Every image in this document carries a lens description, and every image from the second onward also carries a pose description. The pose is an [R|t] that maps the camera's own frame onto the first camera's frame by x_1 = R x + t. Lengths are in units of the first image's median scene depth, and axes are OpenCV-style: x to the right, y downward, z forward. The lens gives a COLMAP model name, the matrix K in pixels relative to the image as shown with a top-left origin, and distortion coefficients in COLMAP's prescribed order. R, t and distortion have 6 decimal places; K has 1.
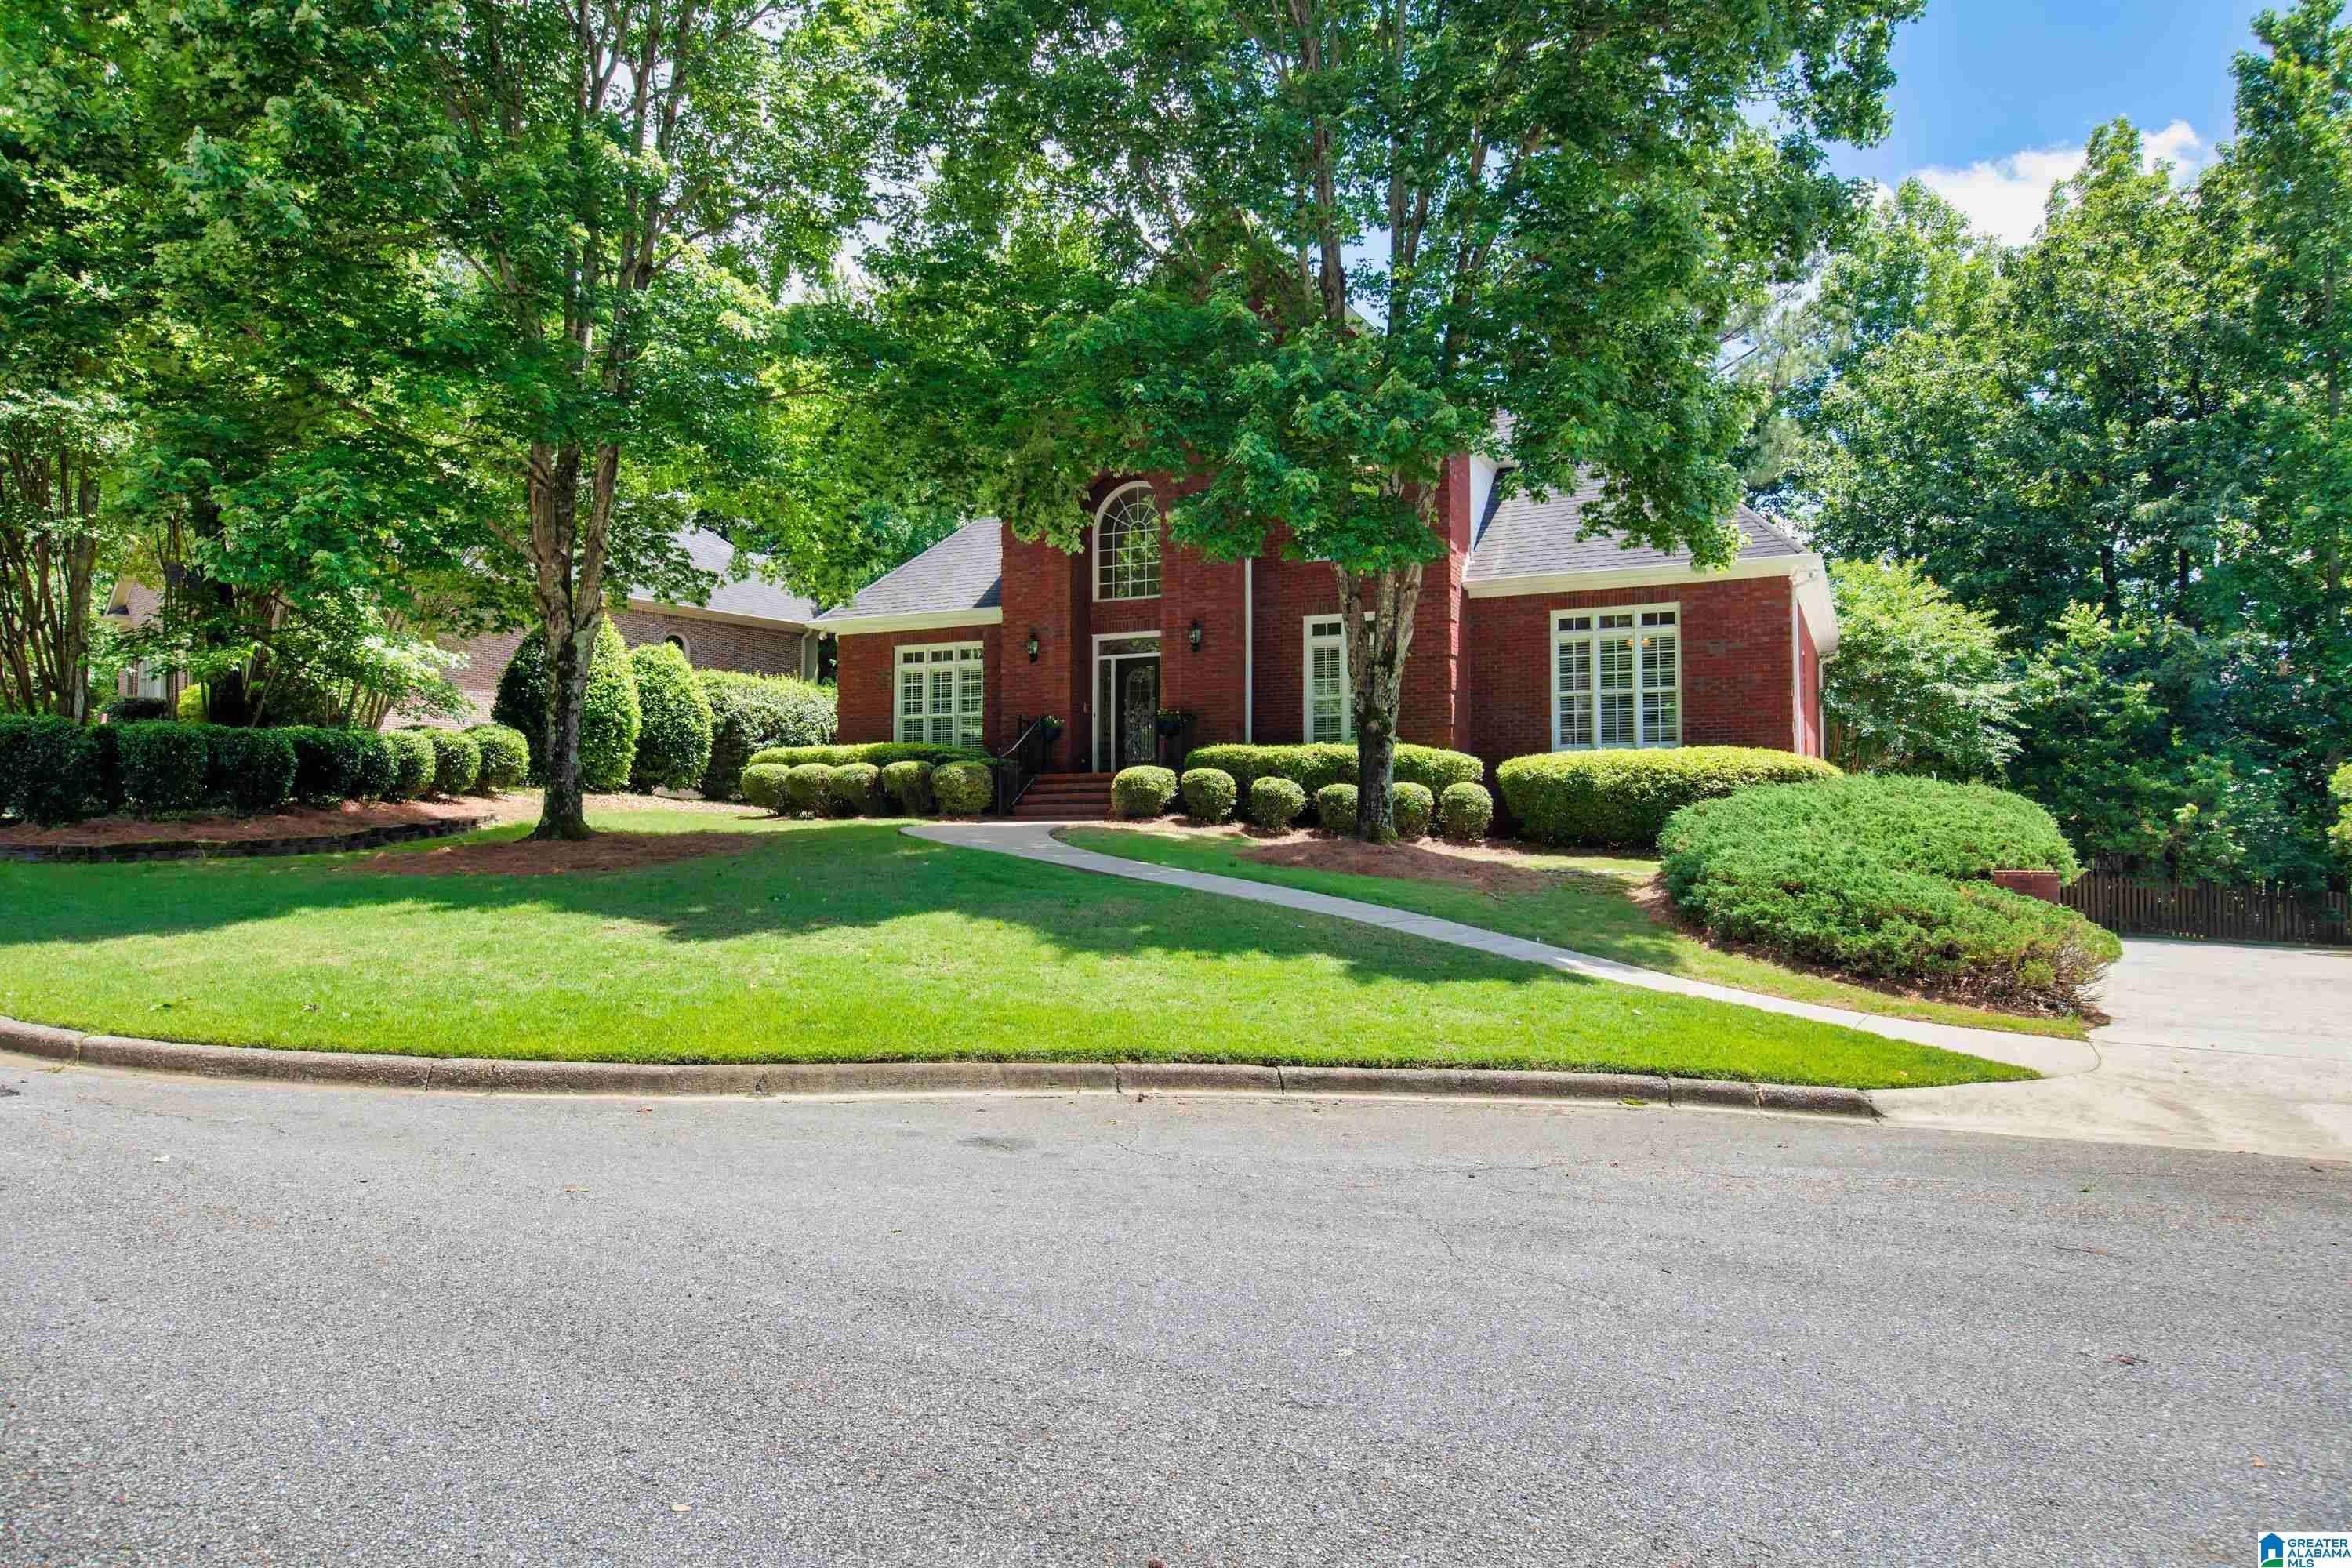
lens RADIAL K [[1569.0, 0, 1176.0], [0, 1569.0, 784.0], [0, 0, 1]] dist [-0.005633, -0.000321]
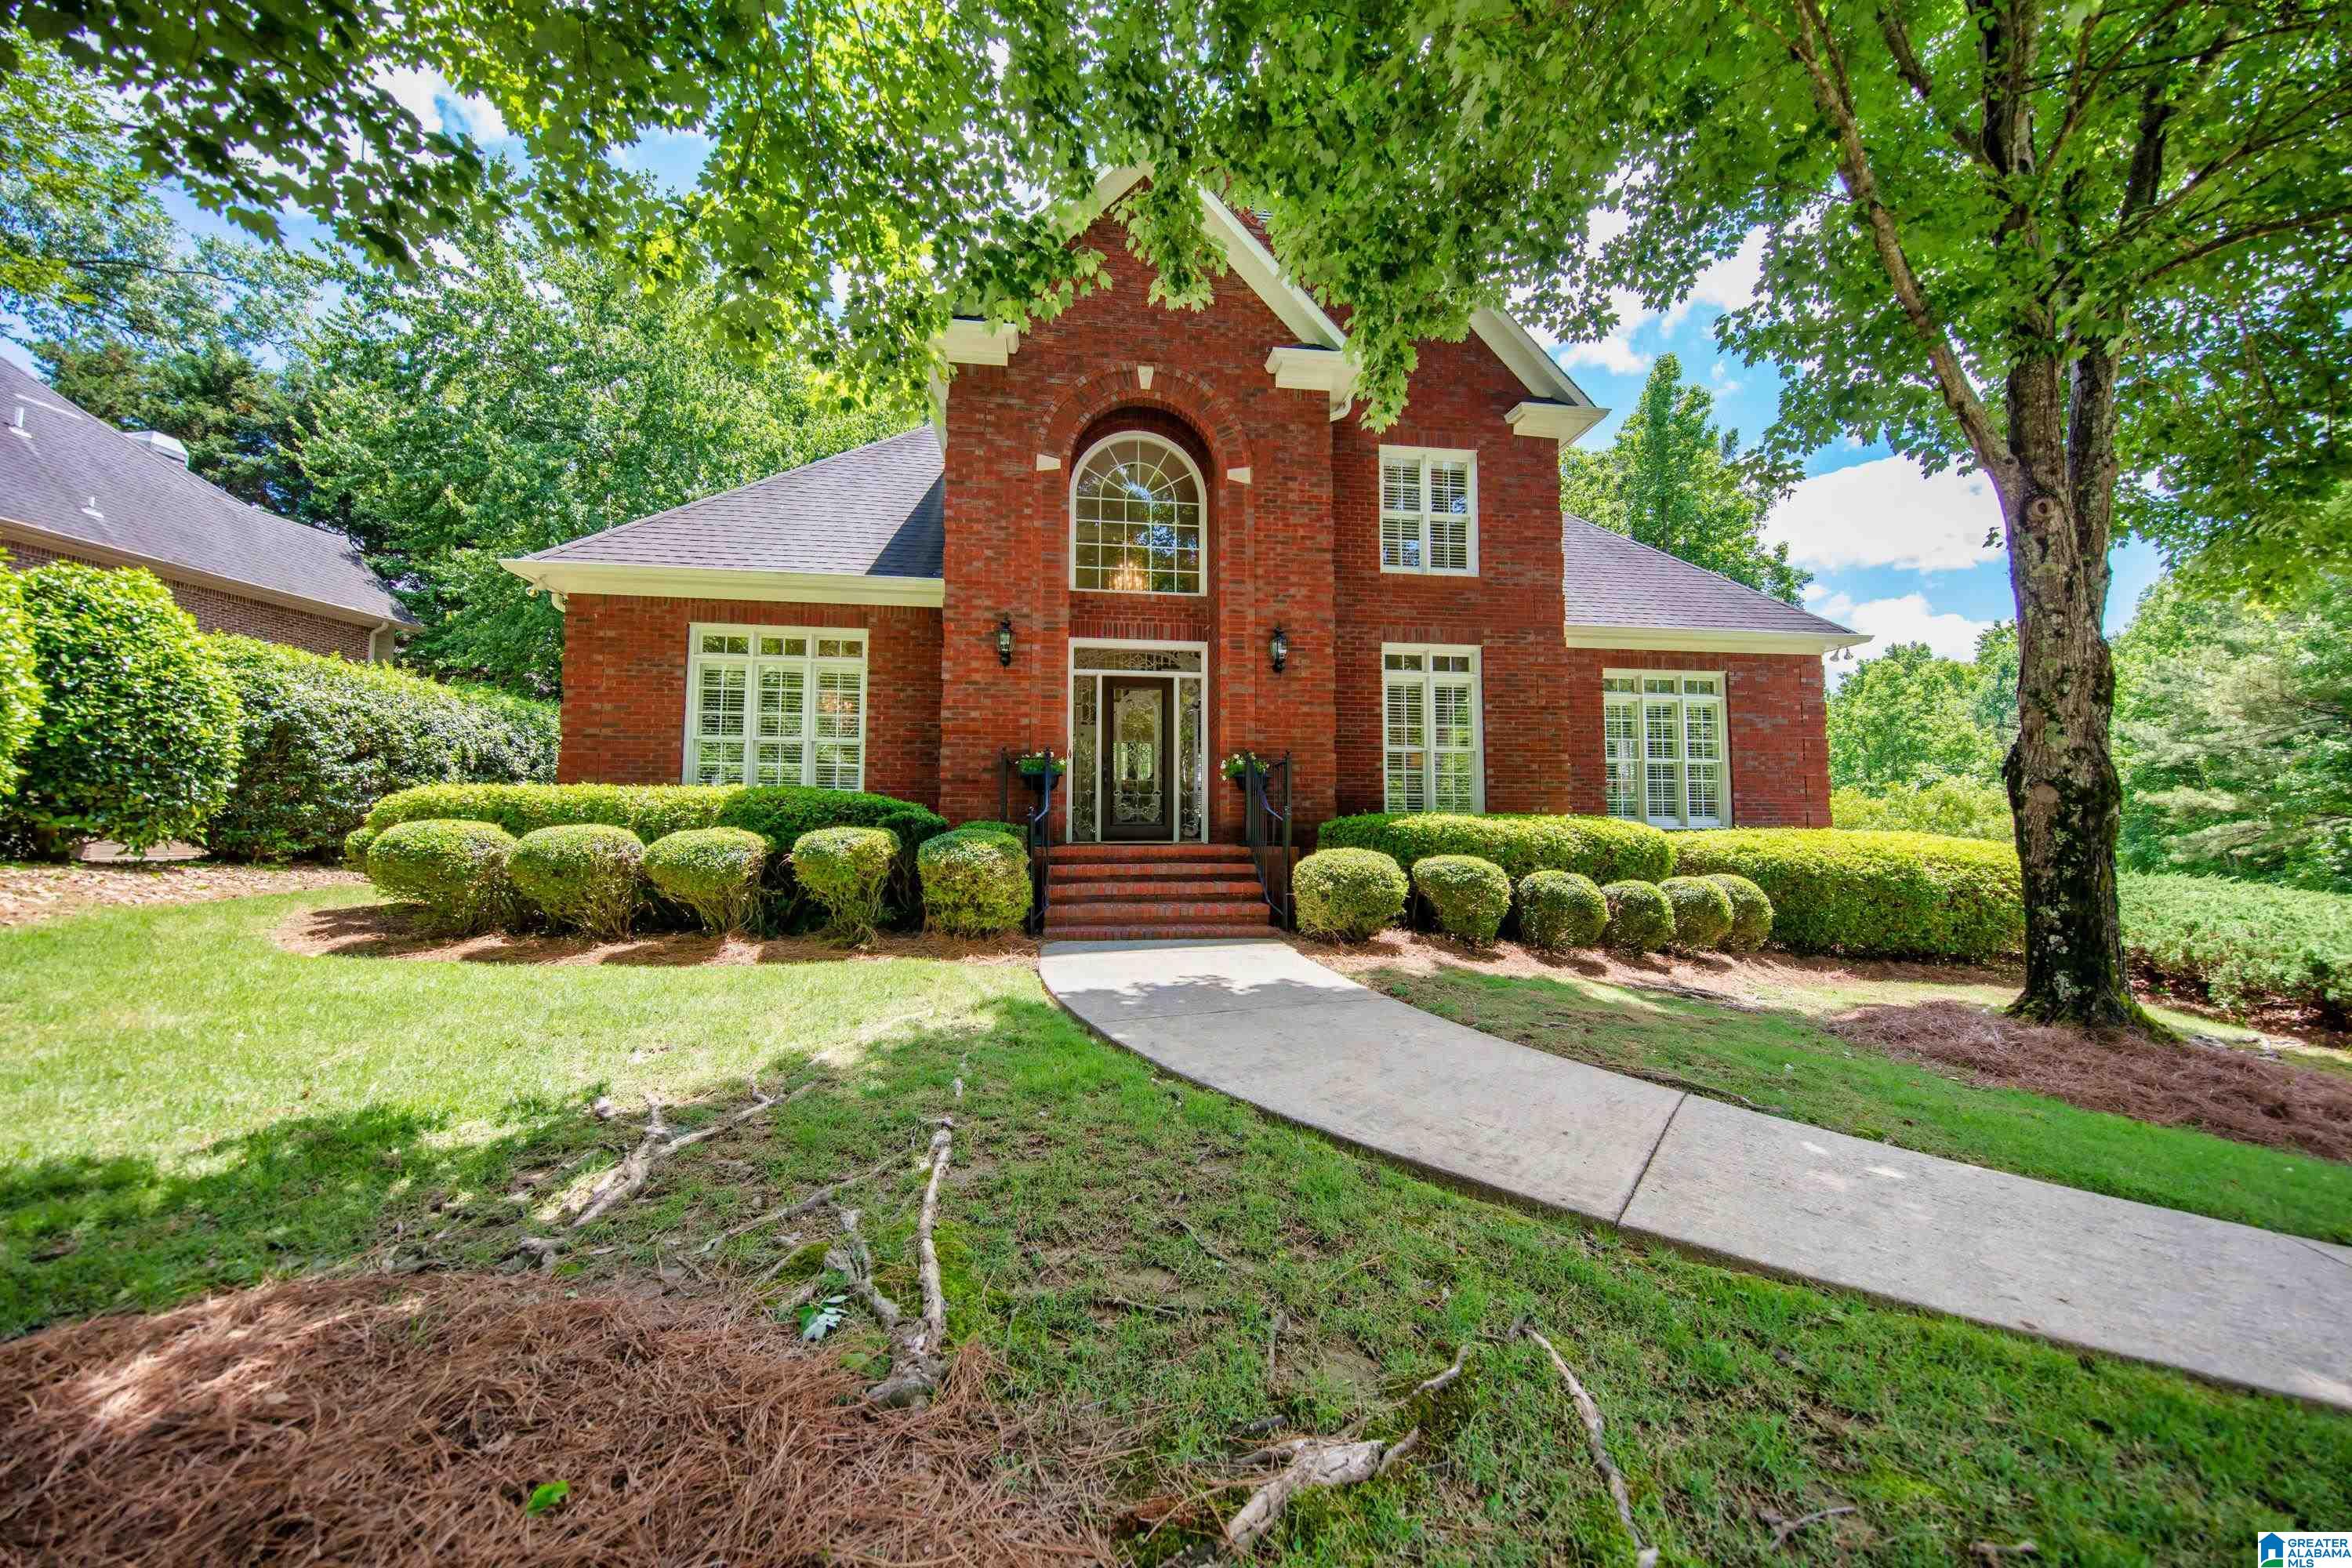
lens RADIAL K [[839.0, 0, 1176.0], [0, 839.0, 784.0], [0, 0, 1]] dist [0.001972, -0.004873]
pose [[0.831595, 0.034341, 0.554320, -0.206755], [-0.024511, 0.999383, -0.025141, -0.021848], [-0.554842, 0.007320, 0.831924, 0.641536]]
